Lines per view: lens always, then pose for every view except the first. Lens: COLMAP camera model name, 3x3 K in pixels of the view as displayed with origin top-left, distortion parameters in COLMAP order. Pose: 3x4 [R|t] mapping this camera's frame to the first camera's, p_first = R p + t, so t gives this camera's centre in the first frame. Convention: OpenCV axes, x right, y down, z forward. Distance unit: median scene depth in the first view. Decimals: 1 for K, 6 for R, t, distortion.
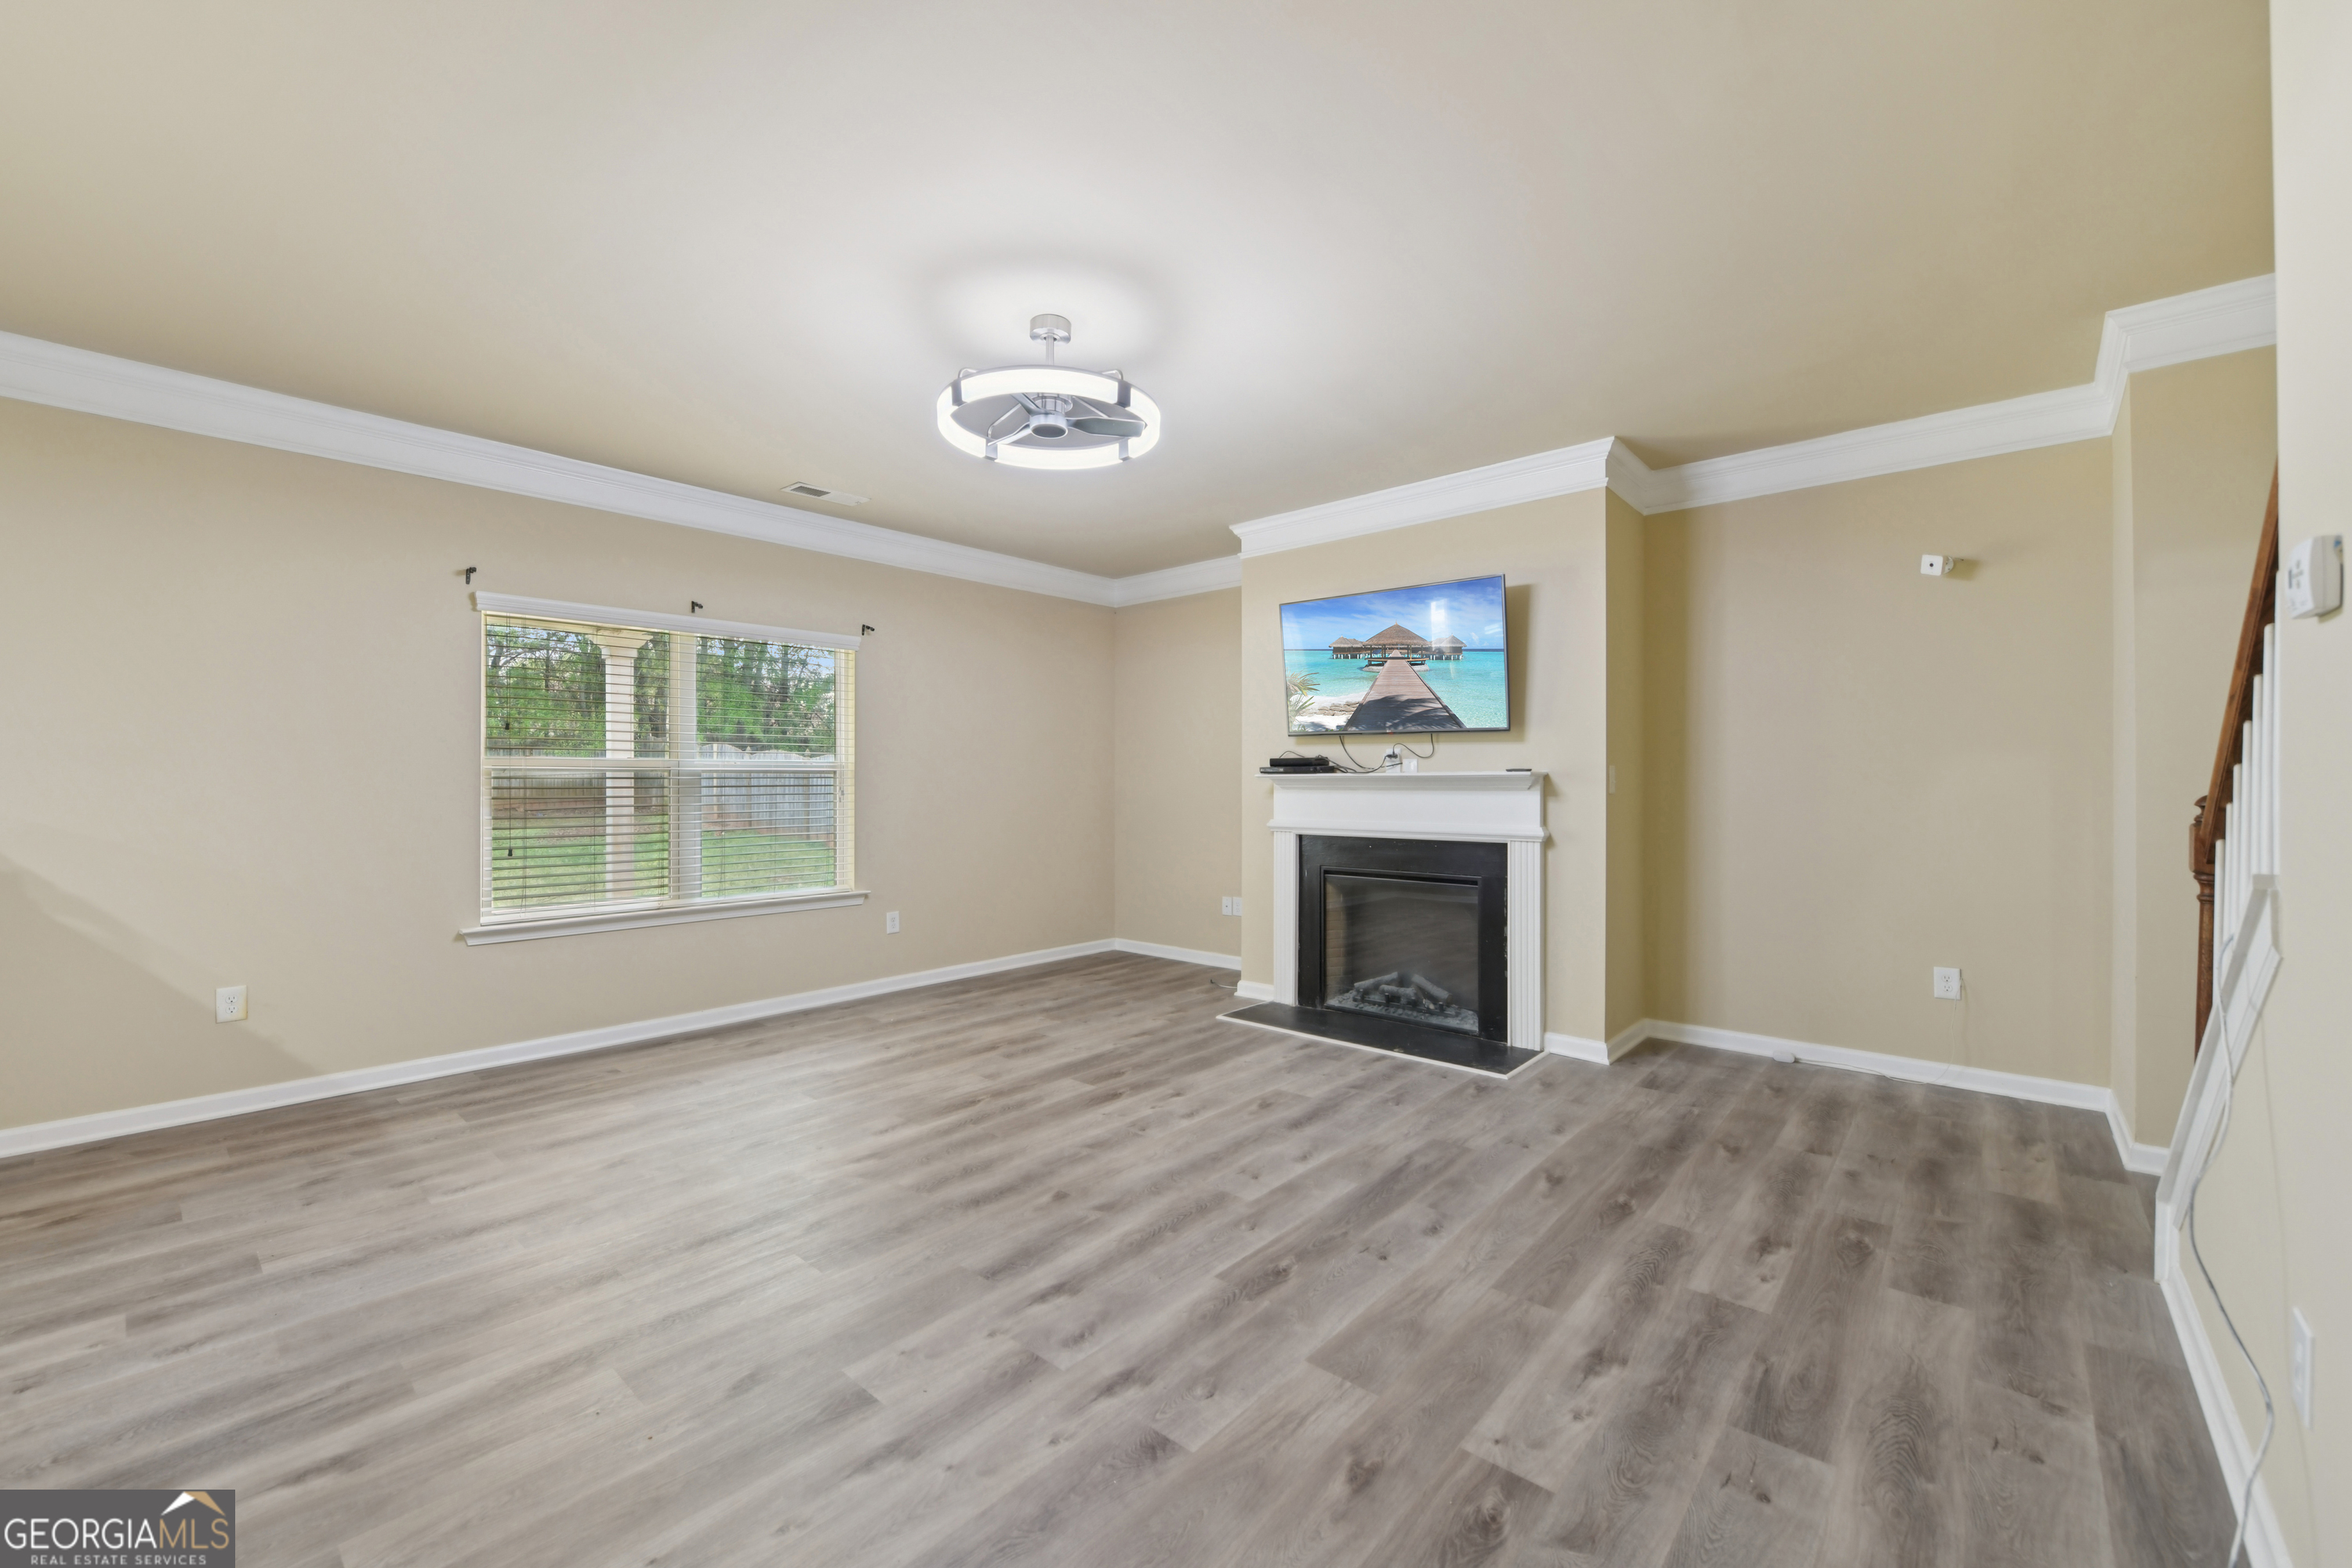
lens RADIAL K [[935.6, 0, 1164.7], [0, 935.6, 791.0], [0, 0, 1]] dist [-0.009475, 0.000058]
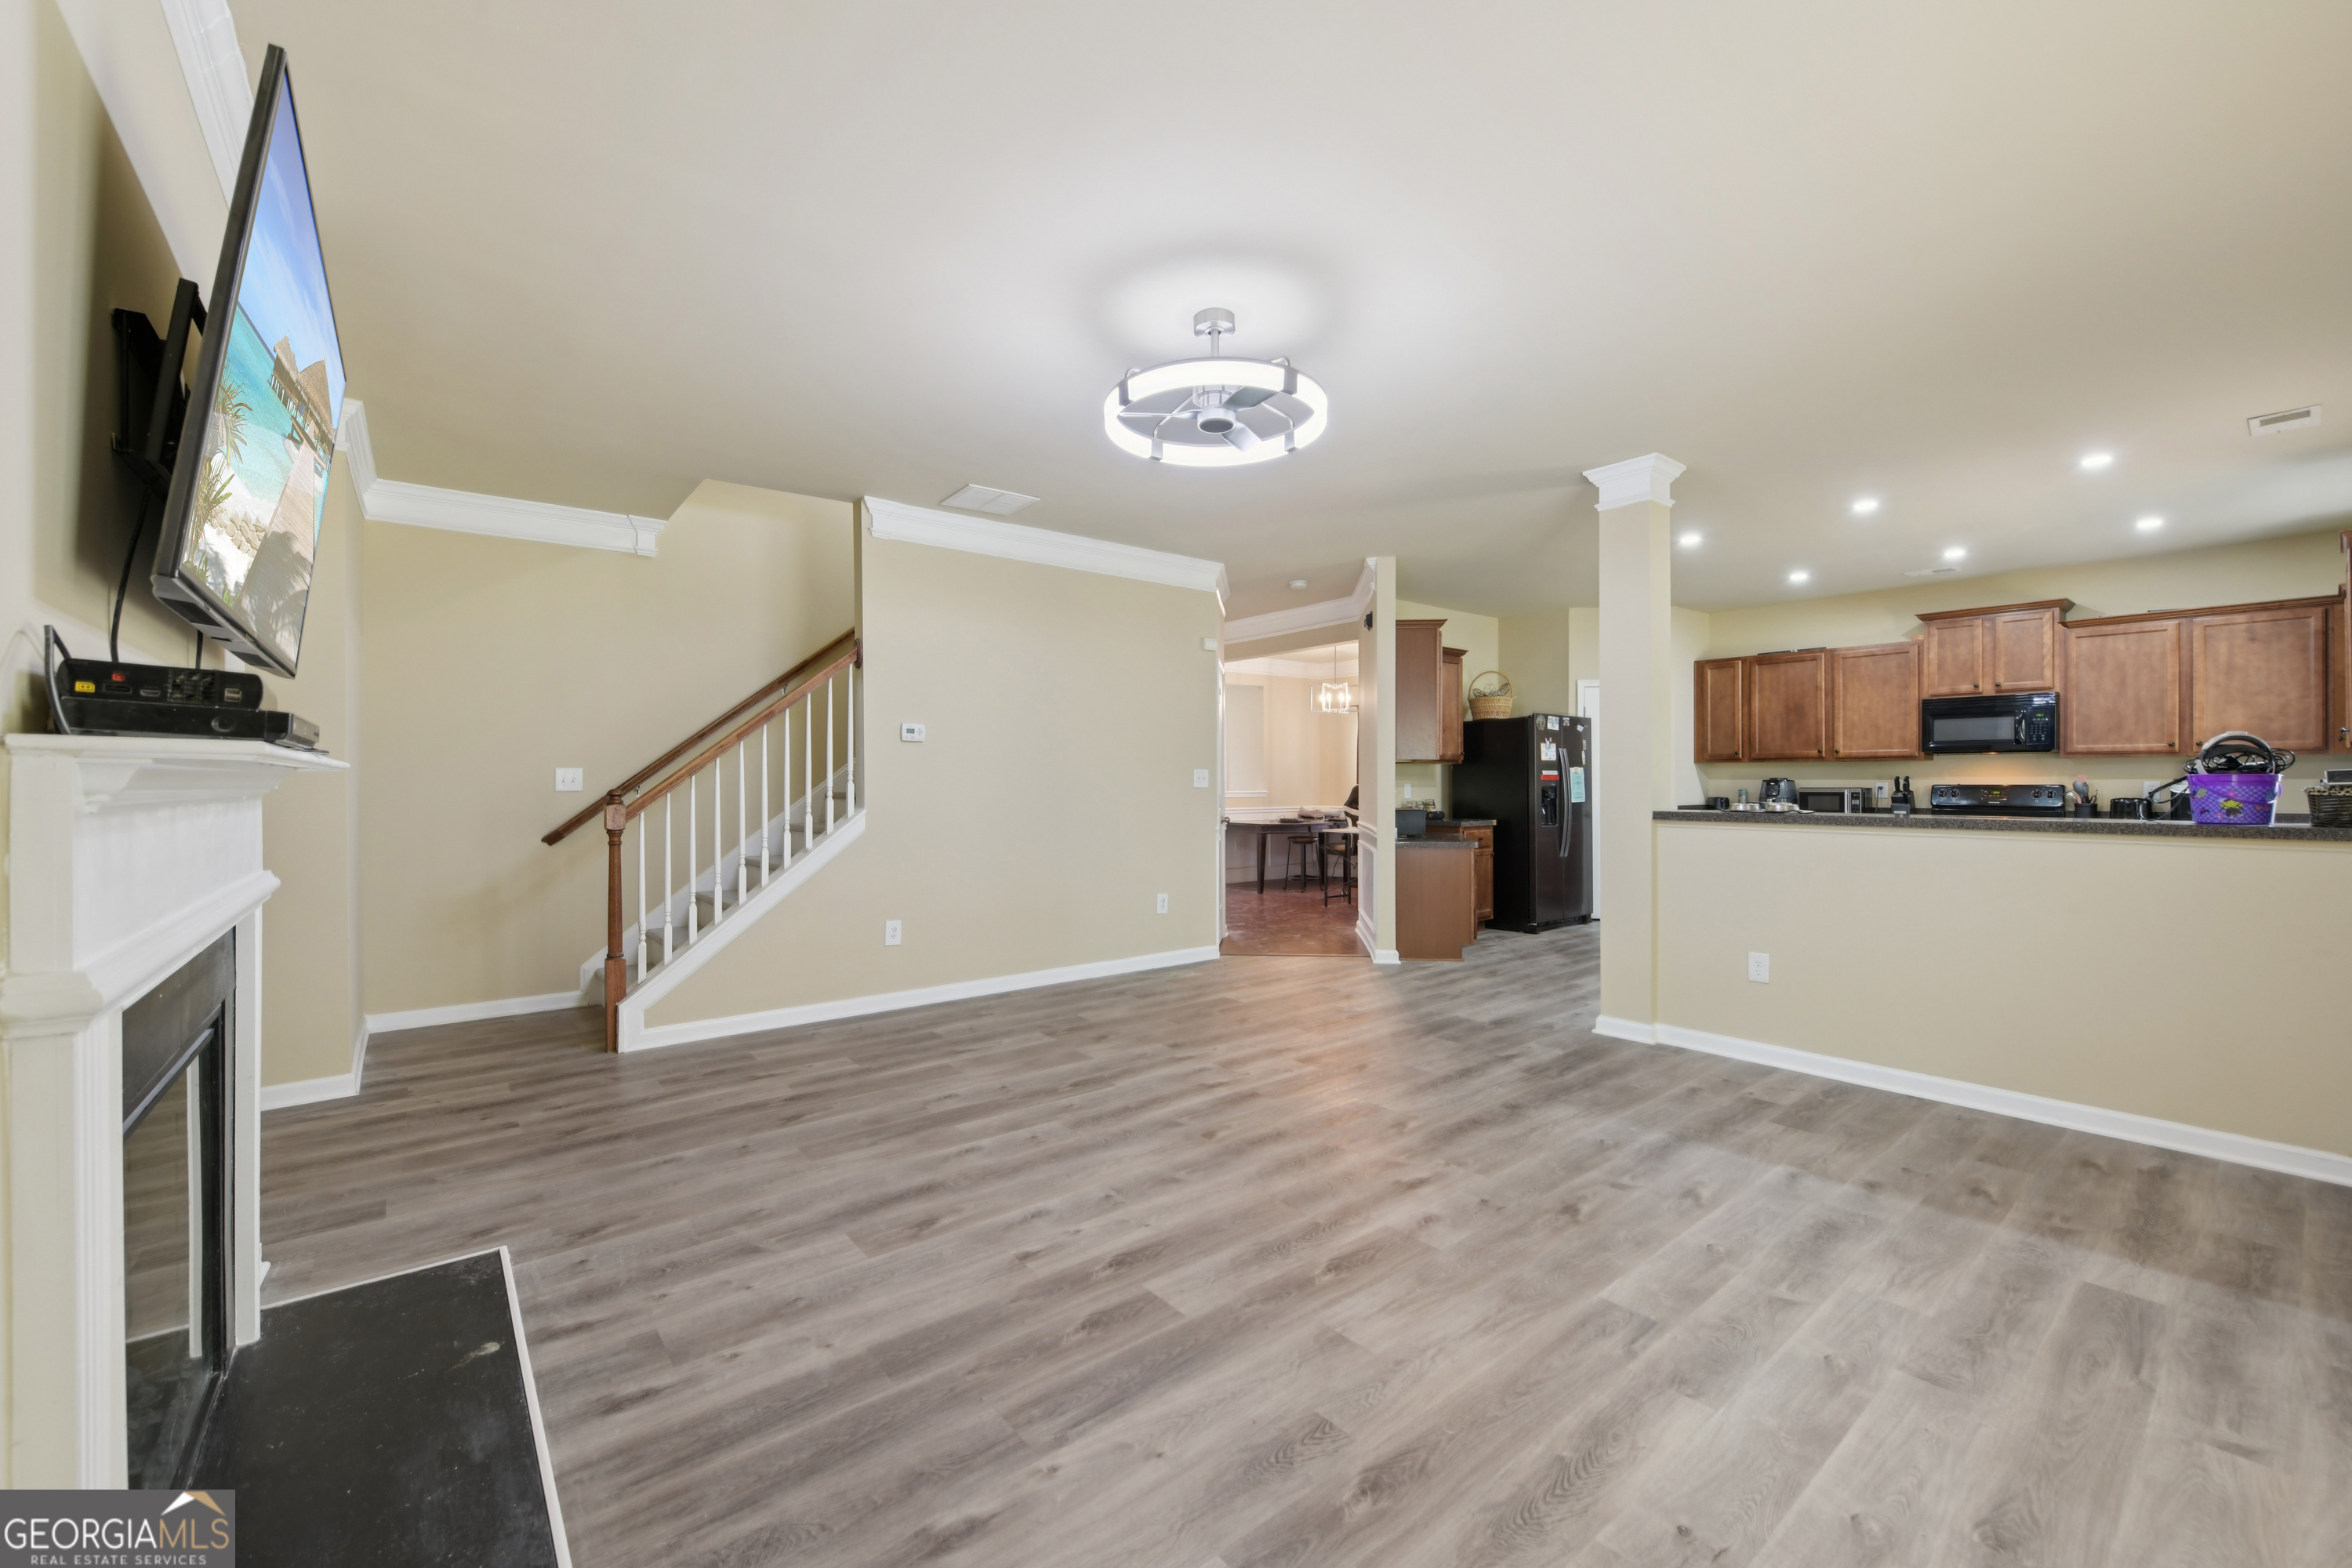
lens RADIAL K [[935.6, 0, 1187.8], [0, 935.6, 795.6], [0, 0, 1]] dist [-0.009475, 0.000058]
pose [[-0.989108, 0.002049, 0.147175, -0.246496], [0.005912, 0.999649, 0.025814, -0.018443], [-0.147070, 0.026402, -0.988774, 2.048525]]
